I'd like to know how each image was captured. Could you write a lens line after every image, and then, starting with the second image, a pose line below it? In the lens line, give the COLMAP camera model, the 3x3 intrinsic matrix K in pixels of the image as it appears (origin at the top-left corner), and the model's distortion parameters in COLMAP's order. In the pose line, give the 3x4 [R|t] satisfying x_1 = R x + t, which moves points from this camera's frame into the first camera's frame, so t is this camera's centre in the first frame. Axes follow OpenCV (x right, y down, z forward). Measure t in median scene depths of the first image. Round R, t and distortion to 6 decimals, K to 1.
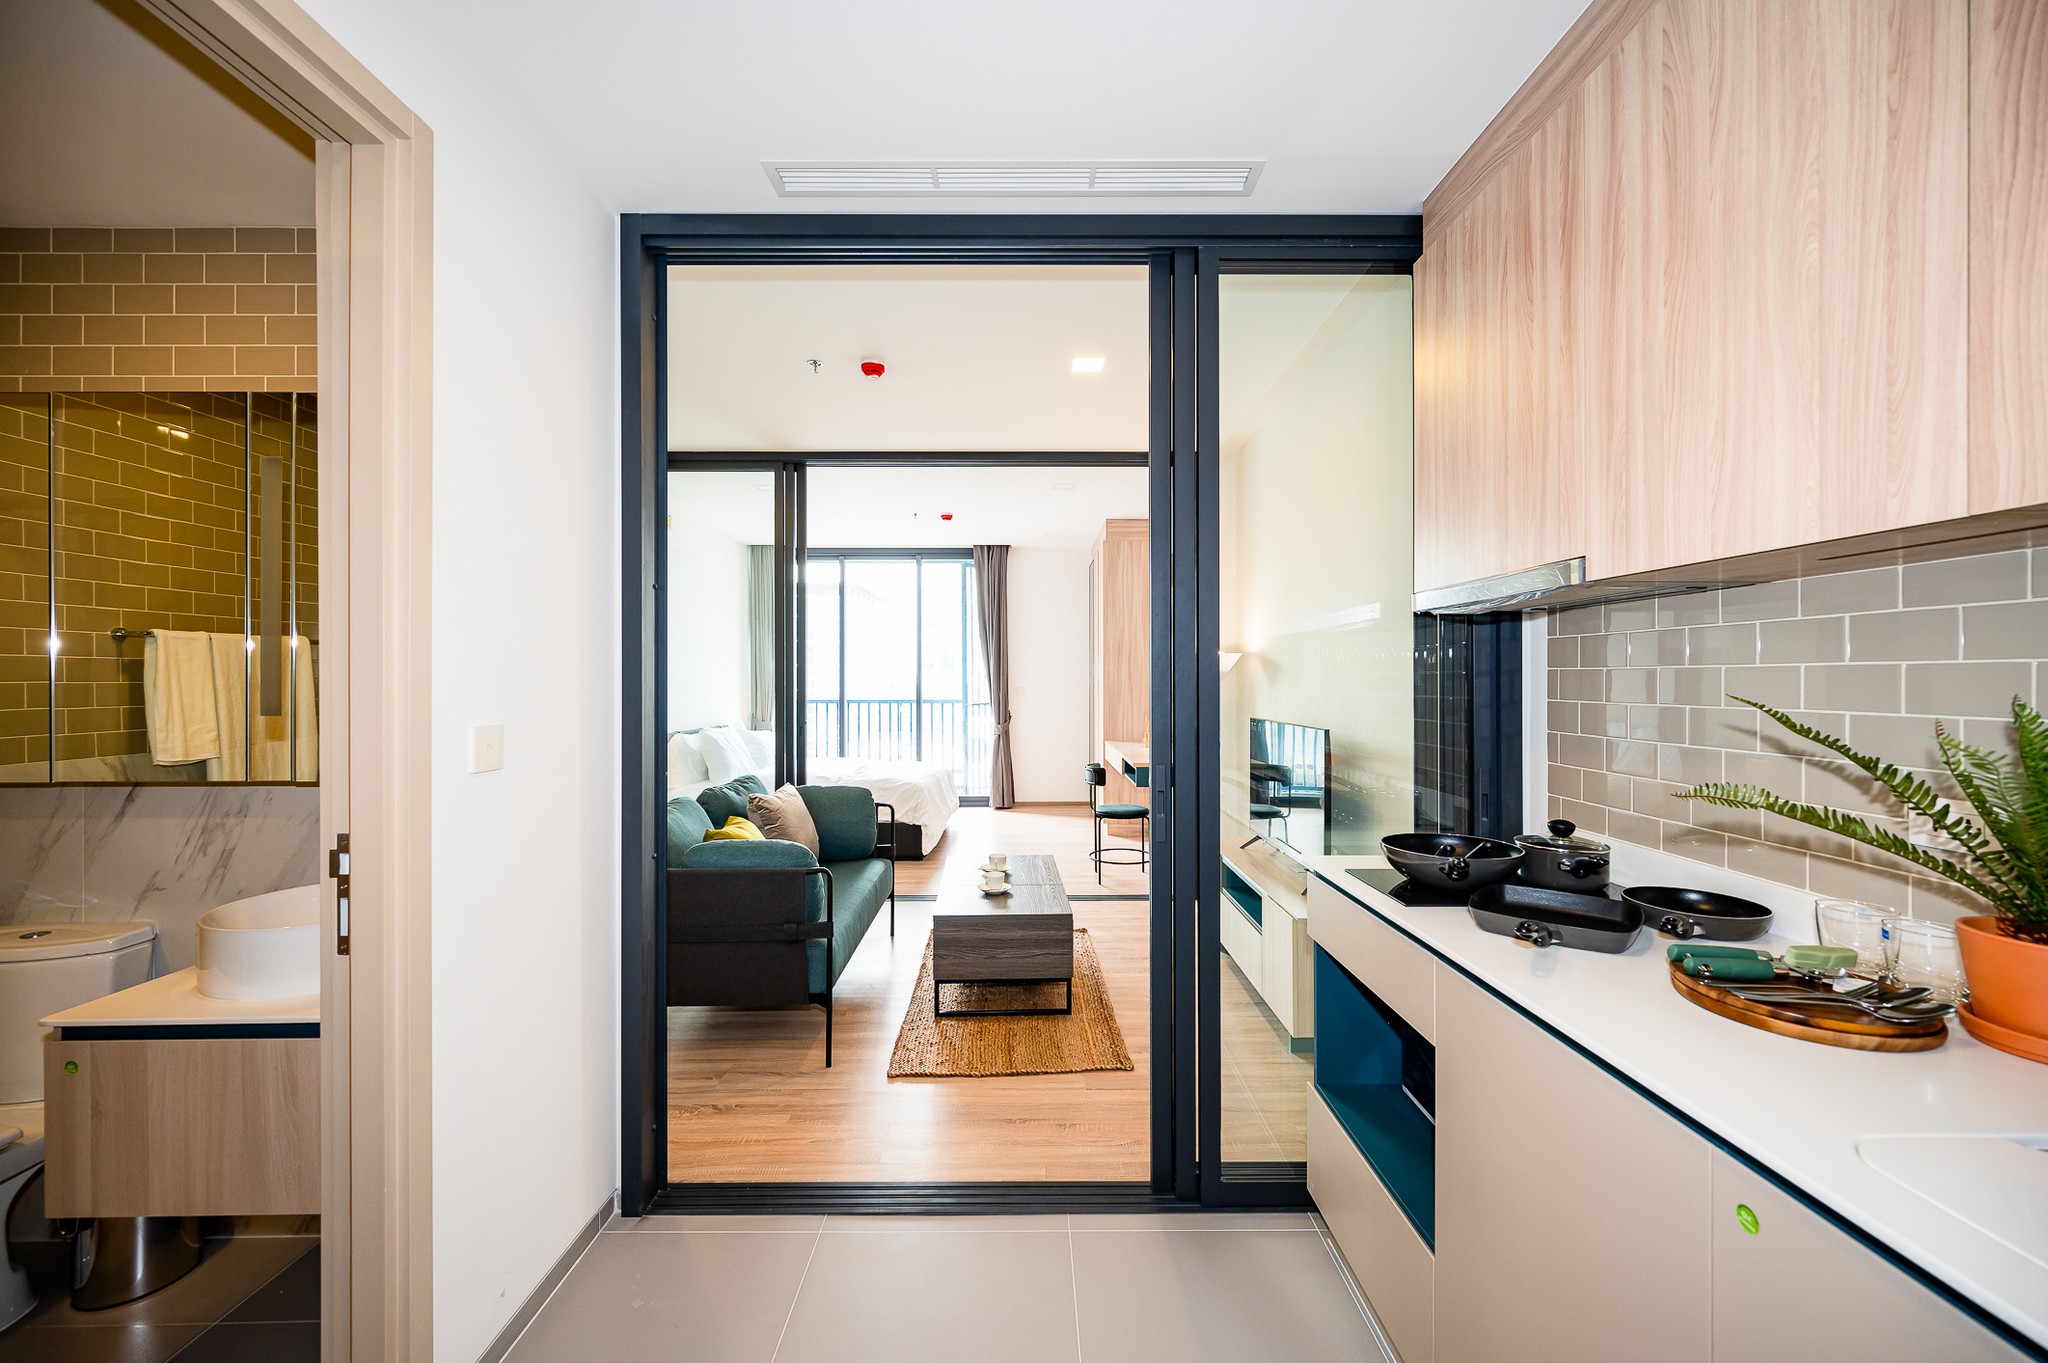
lens RADIAL K [[814.8, 0, 1026.0], [0, 814.8, 660.2], [0, 0, 1]] dist [-0.001475, 0.000335]
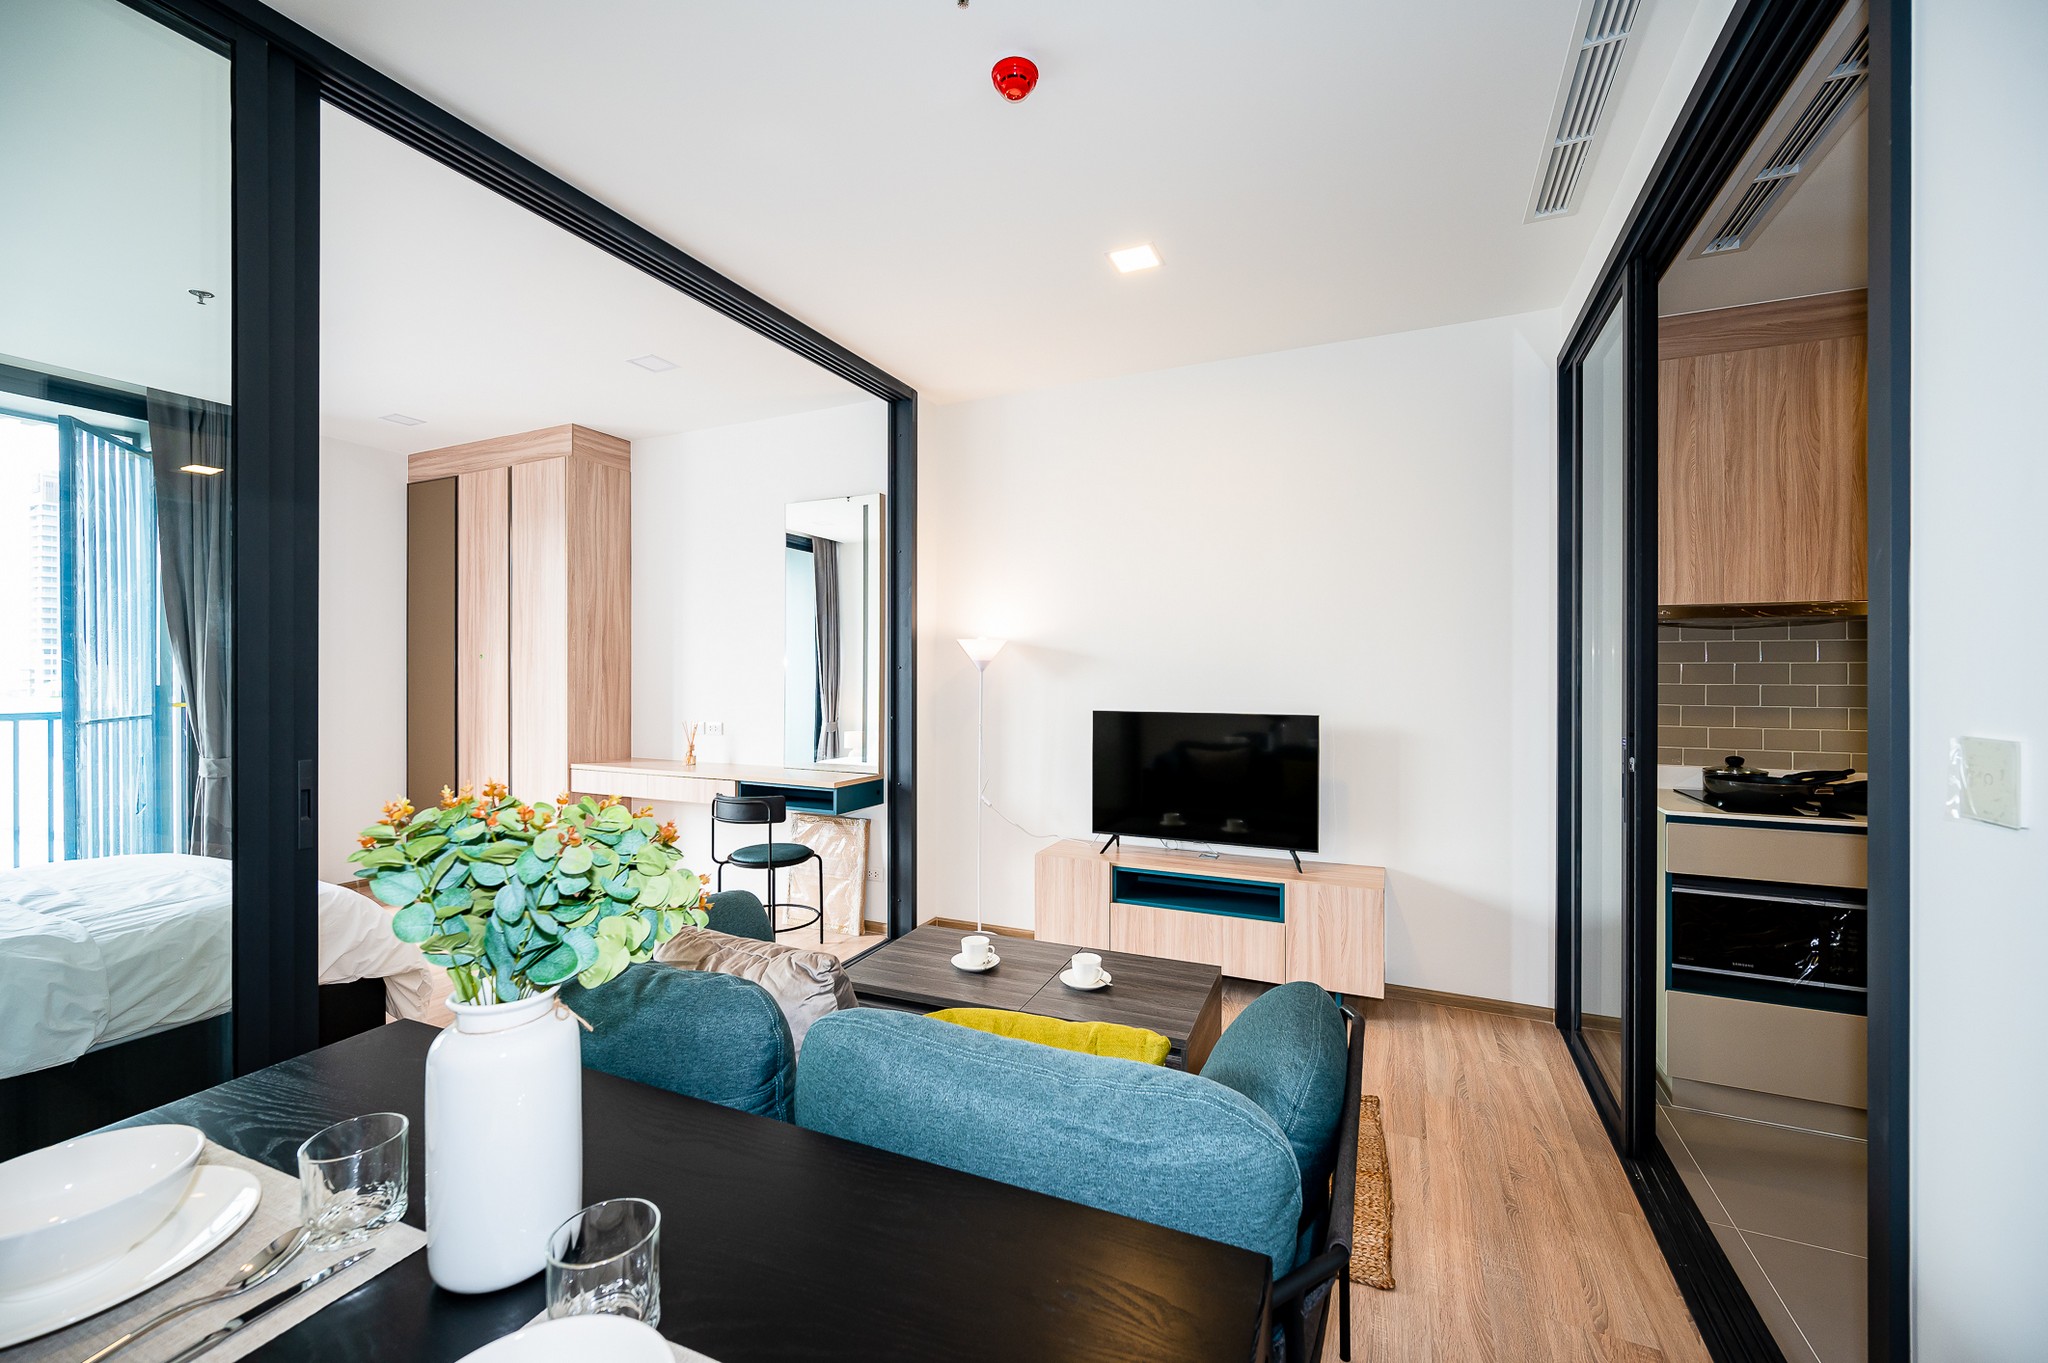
lens RADIAL K [[814.8, 0, 1028.7], [0, 814.8, 673.9], [0, 0, 1]] dist [-0.001475, 0.000335]
pose [[0.407721, -0.006932, 0.913080, -1.052175], [-0.021183, 0.999630, 0.017048, 0.025913], [-0.912861, -0.026292, 0.407424, 1.223754]]
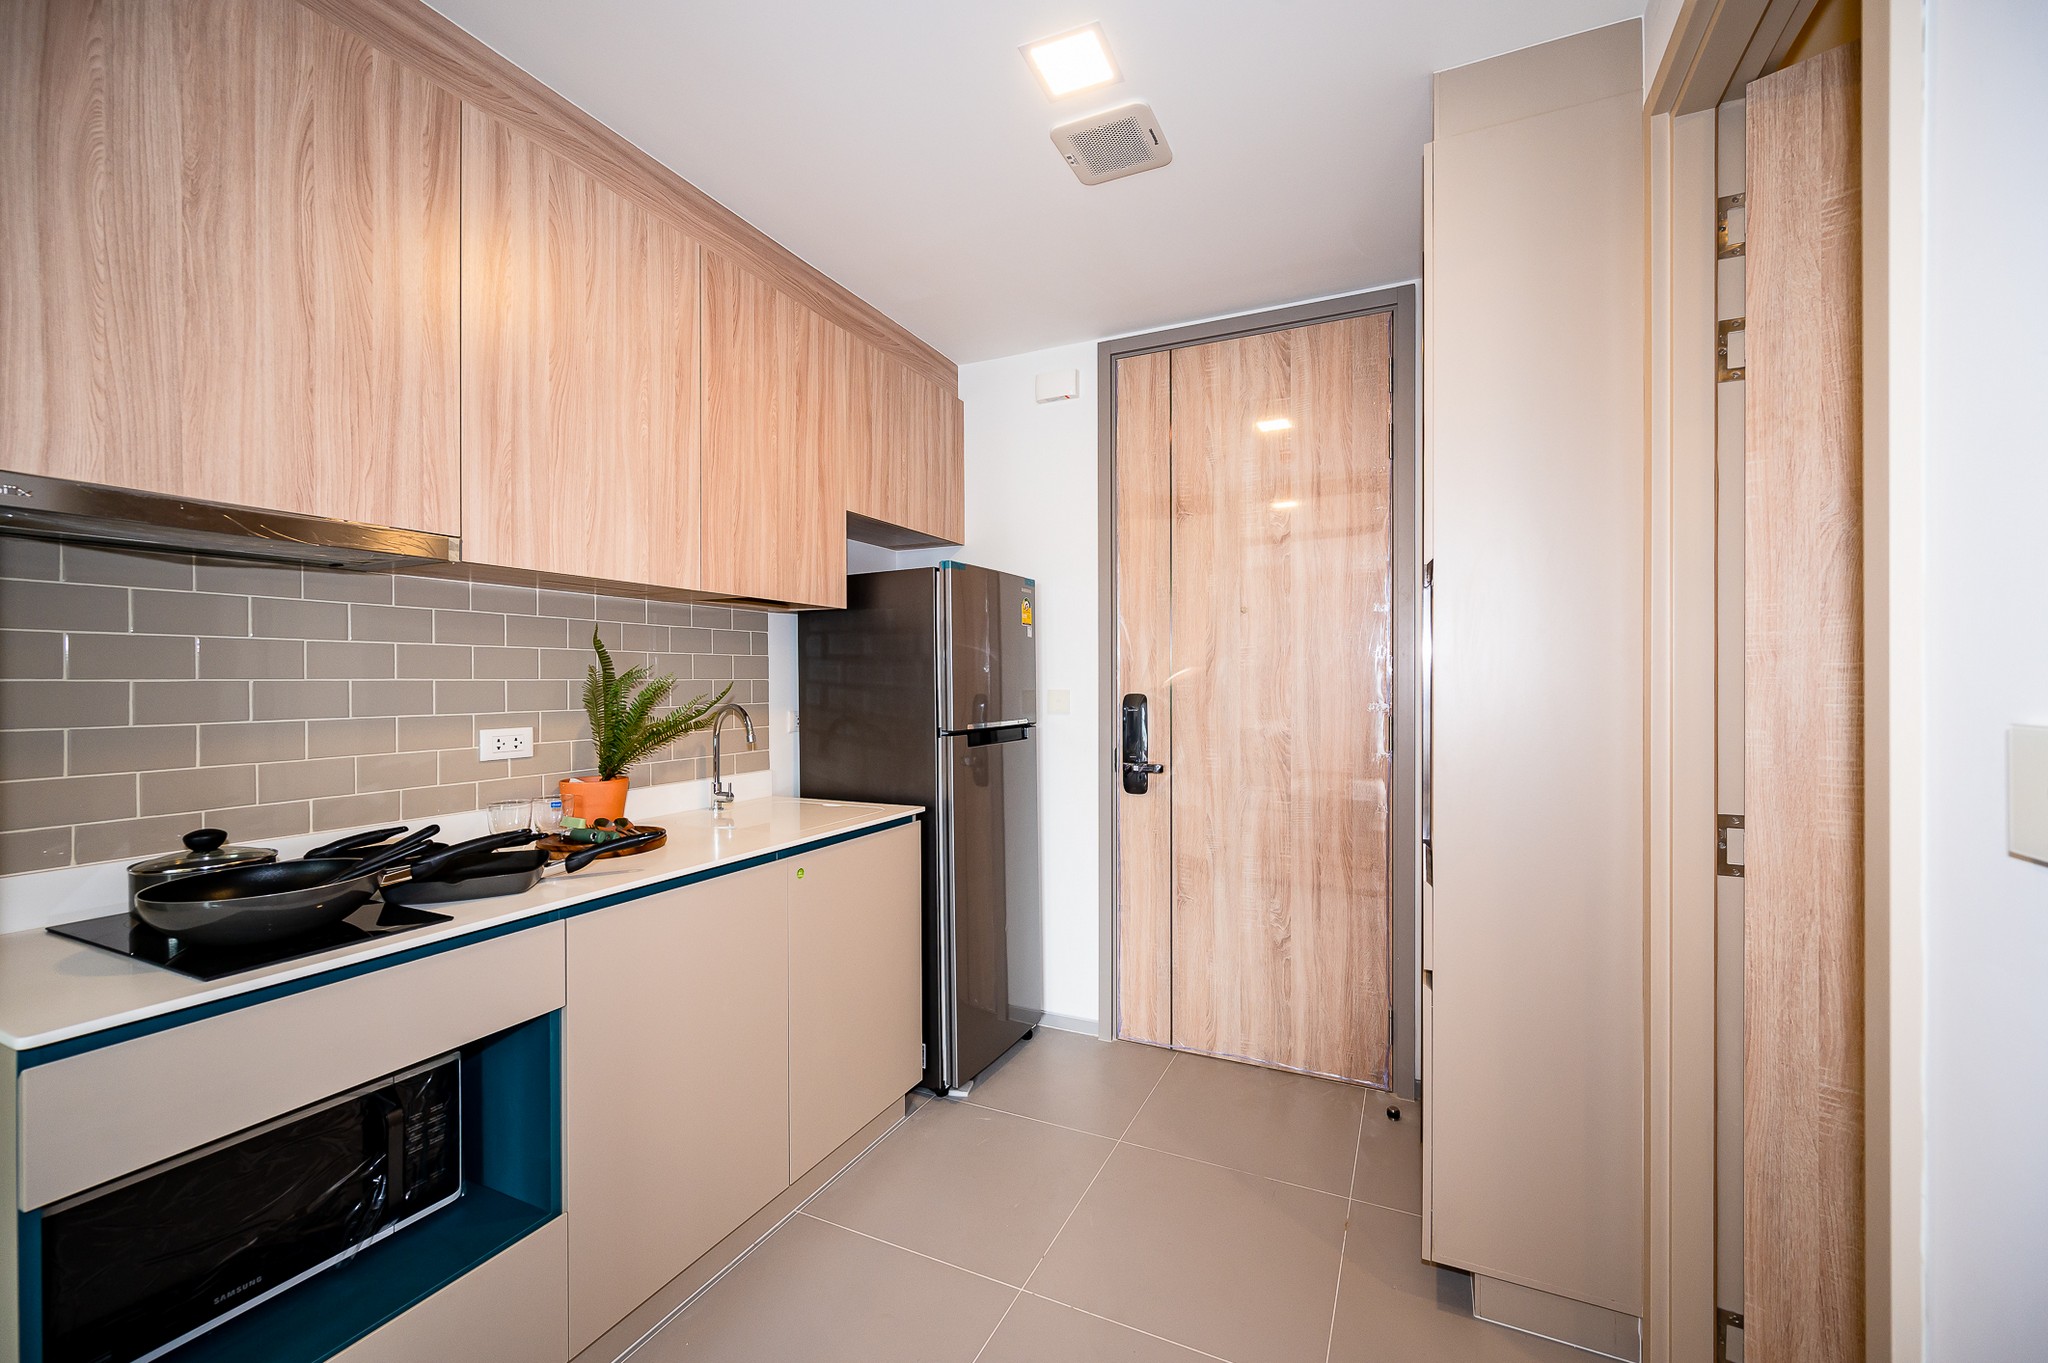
lens RADIAL K [[814.8, 0, 1036.5], [0, 814.8, 678.7], [0, 0, 1]] dist [-0.001475, 0.000335]
pose [[-0.899856, 0.001611, 0.436184, -0.295178], [-0.009358, 0.999692, -0.022997, 0.047887], [-0.436087, -0.024776, -0.899563, 1.018078]]
